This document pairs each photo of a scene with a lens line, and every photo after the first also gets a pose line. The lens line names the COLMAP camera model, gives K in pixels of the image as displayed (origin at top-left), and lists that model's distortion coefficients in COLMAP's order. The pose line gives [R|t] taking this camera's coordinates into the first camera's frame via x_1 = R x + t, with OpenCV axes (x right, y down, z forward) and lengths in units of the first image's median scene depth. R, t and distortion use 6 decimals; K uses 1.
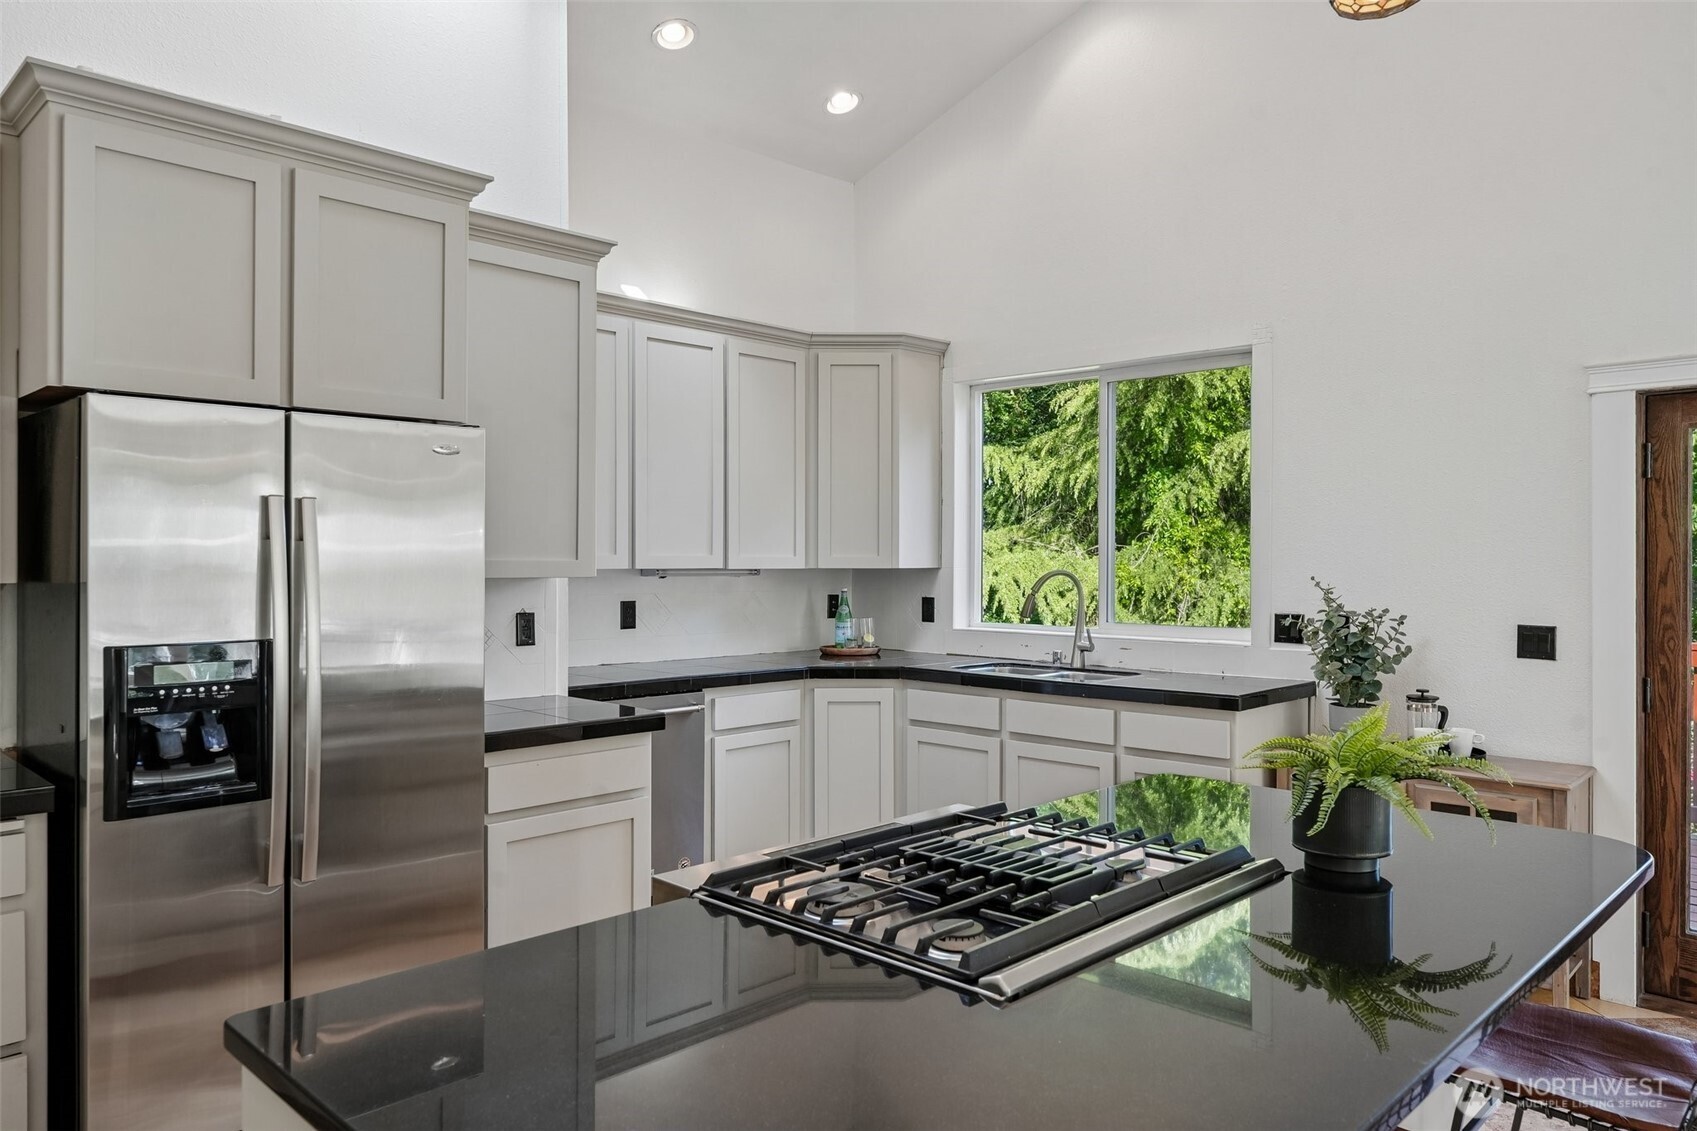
lens RADIAL K [[1153.9, 0, 812.1], [0, 1153.9, 560.0], [0, 0, 1]] dist [0.003560, -0.006154]
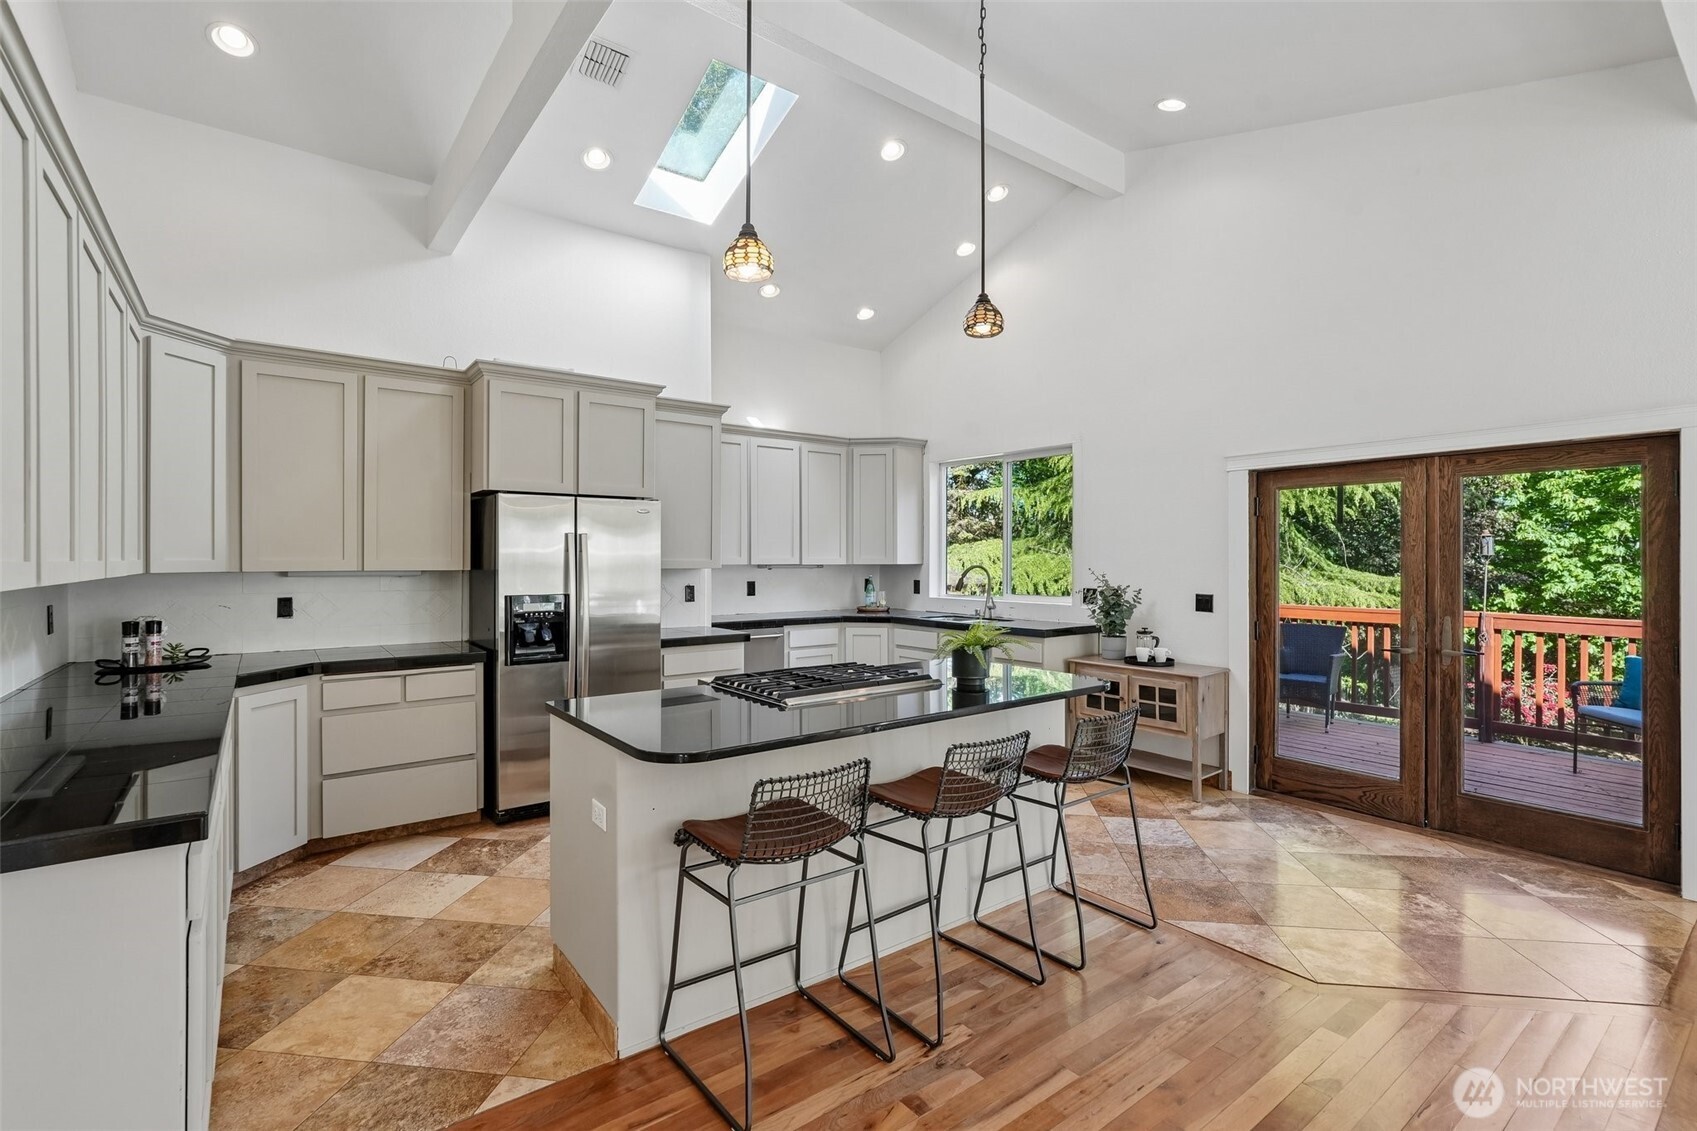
lens RADIAL K [[767.3, 0, 812.4], [0, 767.3, 559.9], [0, 0, 1]] dist [-0.019906, -0.000080]
pose [[0.987964, -0.001092, -0.154679, 0.153381], [0.001136, 0.999999, 0.000190, -0.000153], [0.154678, -0.000363, 0.987965, -0.271844]]
